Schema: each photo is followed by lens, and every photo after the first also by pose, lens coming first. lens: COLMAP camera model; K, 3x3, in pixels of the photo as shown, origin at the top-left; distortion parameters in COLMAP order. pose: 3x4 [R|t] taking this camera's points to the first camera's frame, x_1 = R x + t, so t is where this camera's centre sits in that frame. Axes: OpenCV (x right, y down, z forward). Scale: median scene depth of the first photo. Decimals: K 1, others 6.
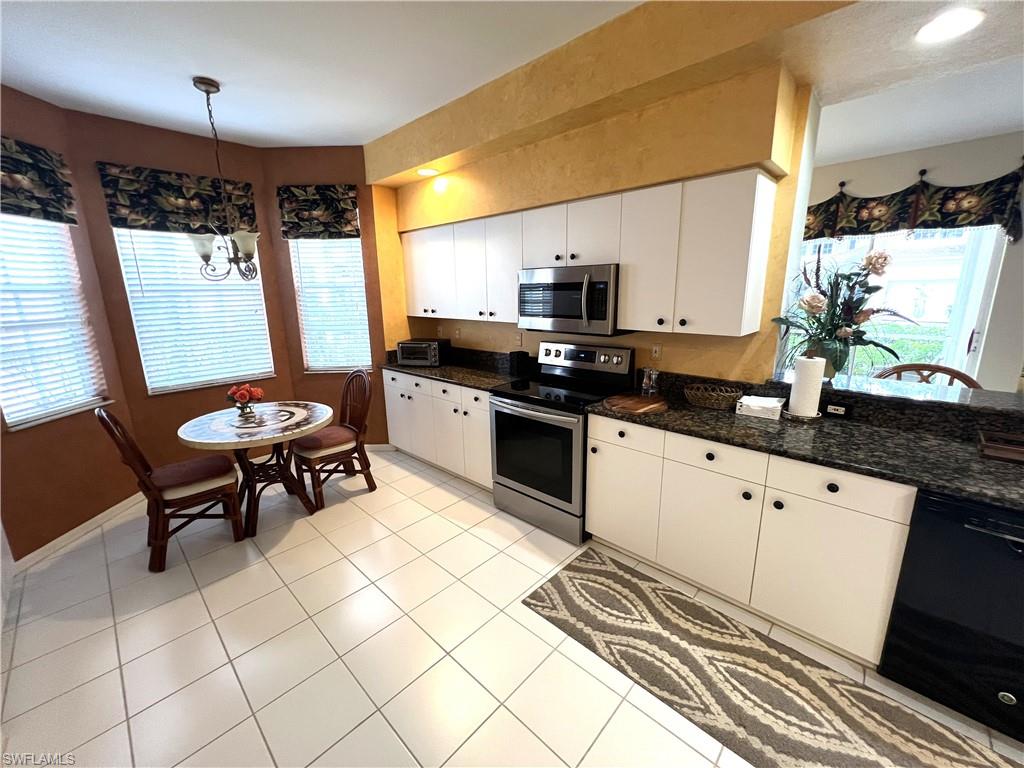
lens RADIAL K [[409.2, 0, 511.0], [0, 409.2, 381.9], [0, 0, 1]] dist [-0.002963, 0.000435]
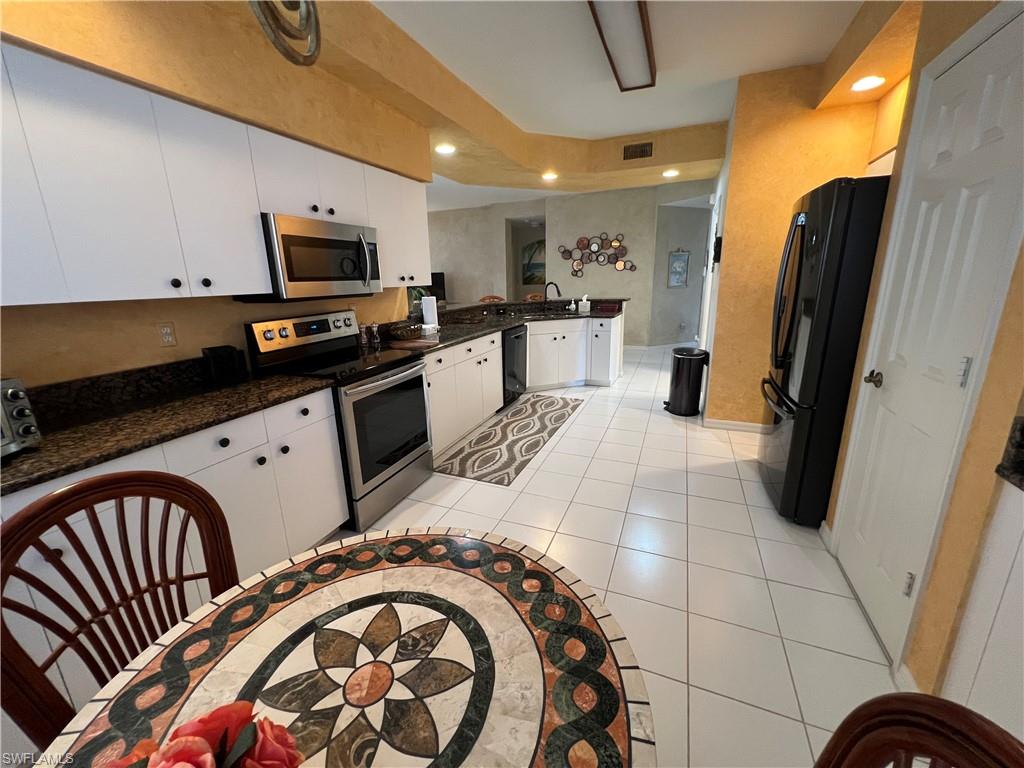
lens RADIAL K [[409.2, 0, 511.0], [0, 409.2, 381.9], [0, 0, 1]] dist [-0.002963, 0.000435]
pose [[-0.359340, -0.209221, 0.909451, -0.769043], [0.237259, 0.922040, 0.305862, -0.119643], [-0.902543, 0.325683, -0.281686, 0.873546]]
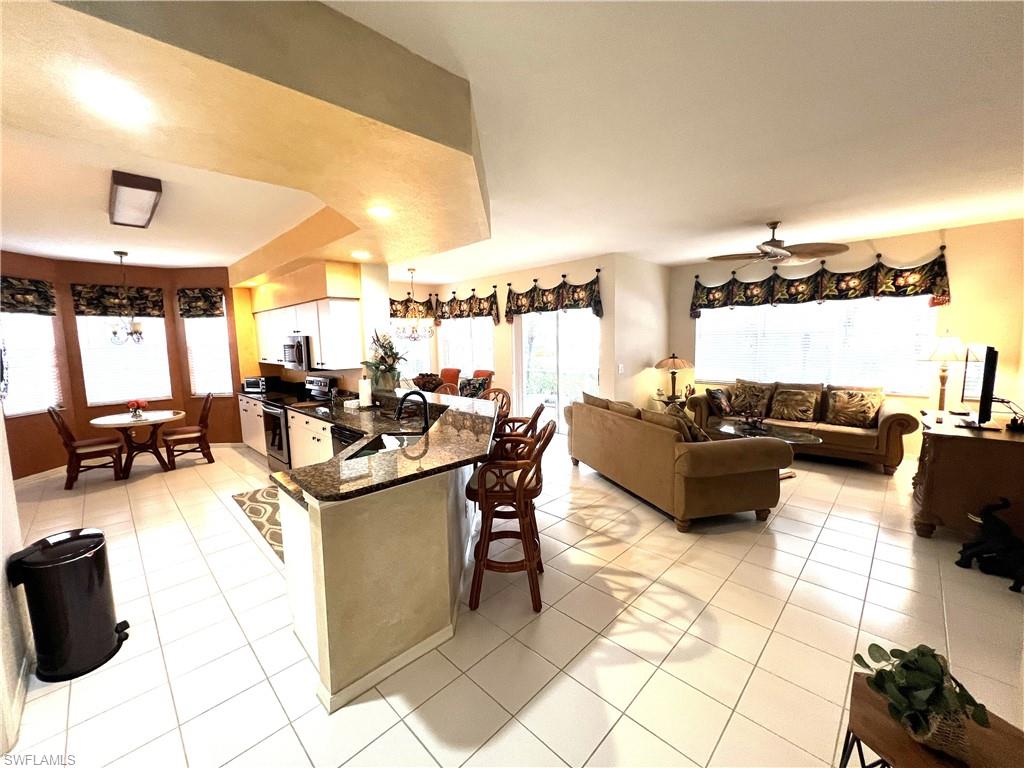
lens RADIAL K [[409.2, 0, 511.0], [0, 409.2, 381.9], [0, 0, 1]] dist [-0.002963, 0.000435]
pose [[0.999801, -0.002329, -0.019819, 1.045066], [0.000012, 0.993235, -0.116121, 0.139559], [0.019955, 0.116098, 0.993037, -0.778970]]
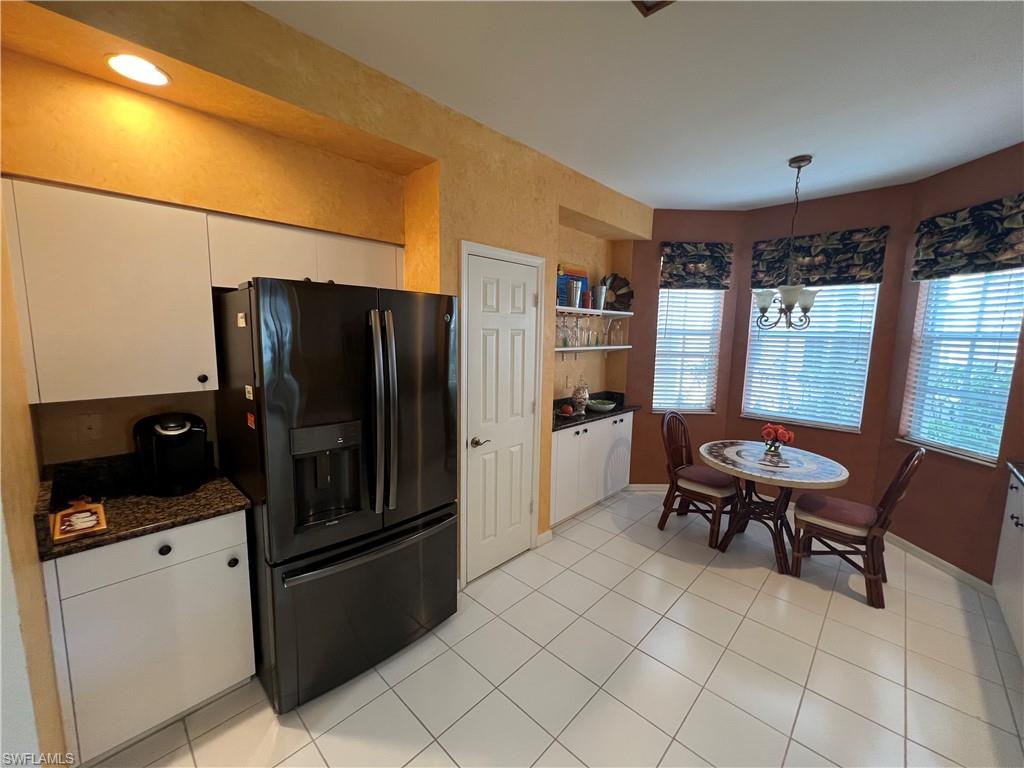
lens RADIAL K [[409.2, 0, 511.0], [0, 409.2, 381.9], [0, 0, 1]] dist [-0.002963, 0.000435]
pose [[-0.002377, 0.139918, -0.990160, 0.378124], [-0.239516, 0.961262, 0.136410, -0.078003], [0.970889, 0.237484, 0.031228, 0.261077]]
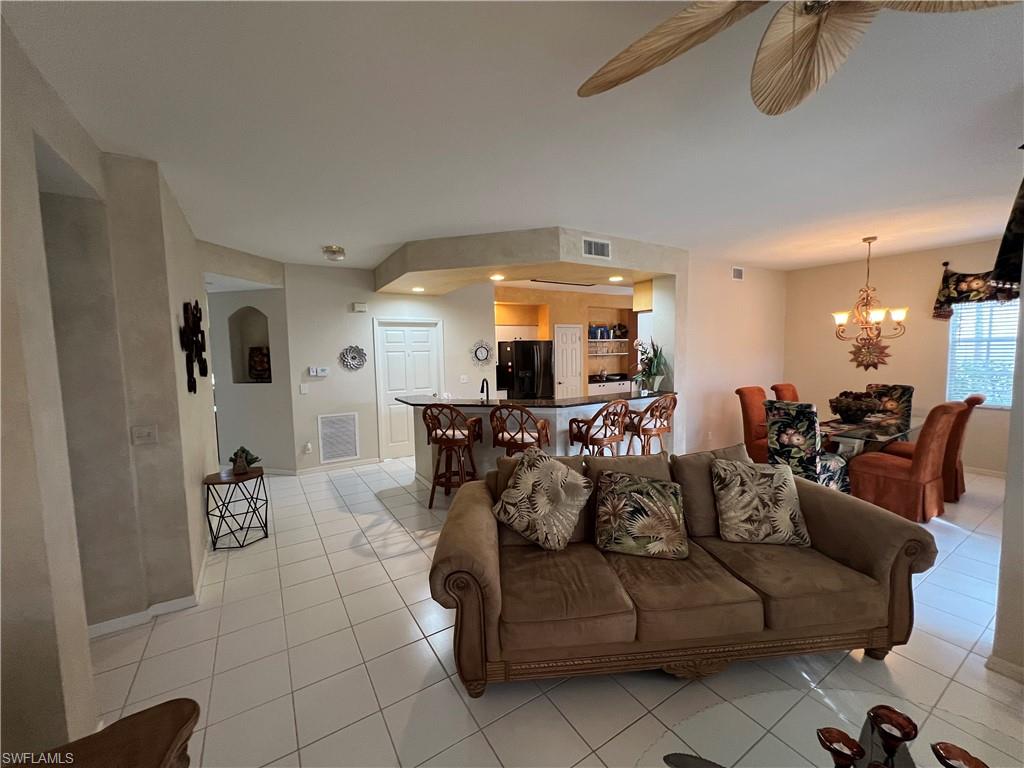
lens RADIAL K [[409.2, 0, 511.0], [0, 409.2, 381.9], [0, 0, 1]] dist [-0.002963, 0.000435]
pose [[-0.255581, 0.099027, -0.961703, 2.317733], [-0.189820, 0.970238, 0.150352, -0.188725], [0.947970, 0.220977, -0.229177, 0.566799]]
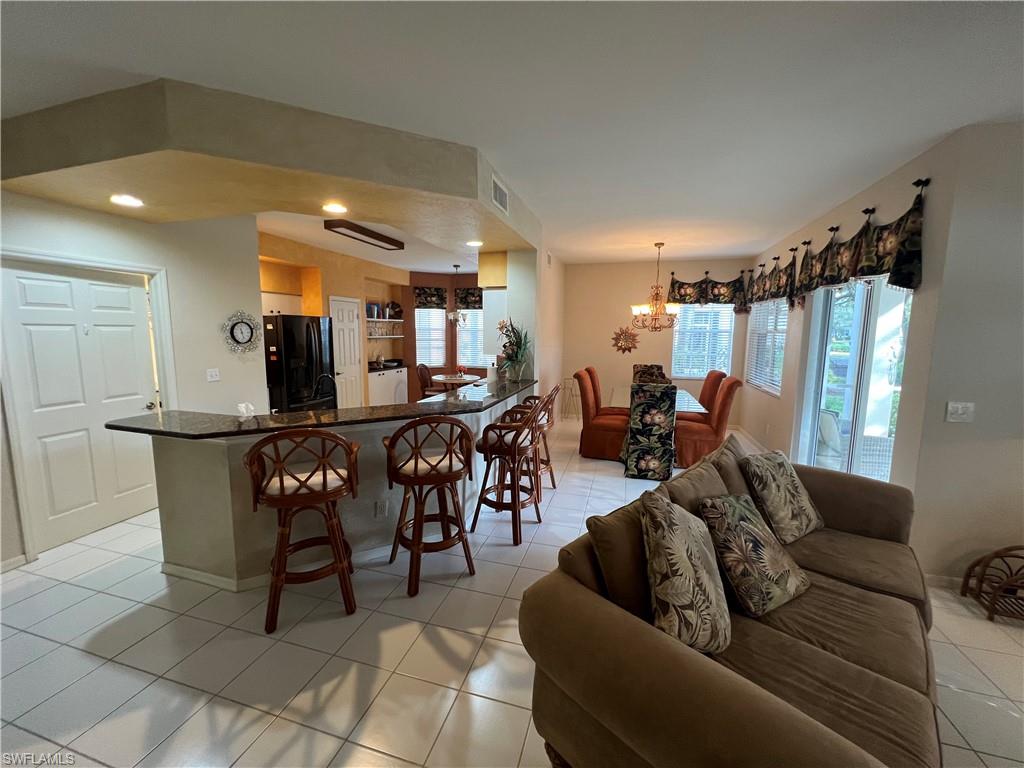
lens RADIAL K [[409.2, 0, 511.0], [0, 409.2, 381.9], [0, 0, 1]] dist [-0.002963, 0.000435]
pose [[0.455003, 0.131525, -0.880723, 1.850655], [-0.212934, 0.976410, 0.035807, -0.052081], [0.864657, 0.171244, 0.472276, 0.027901]]
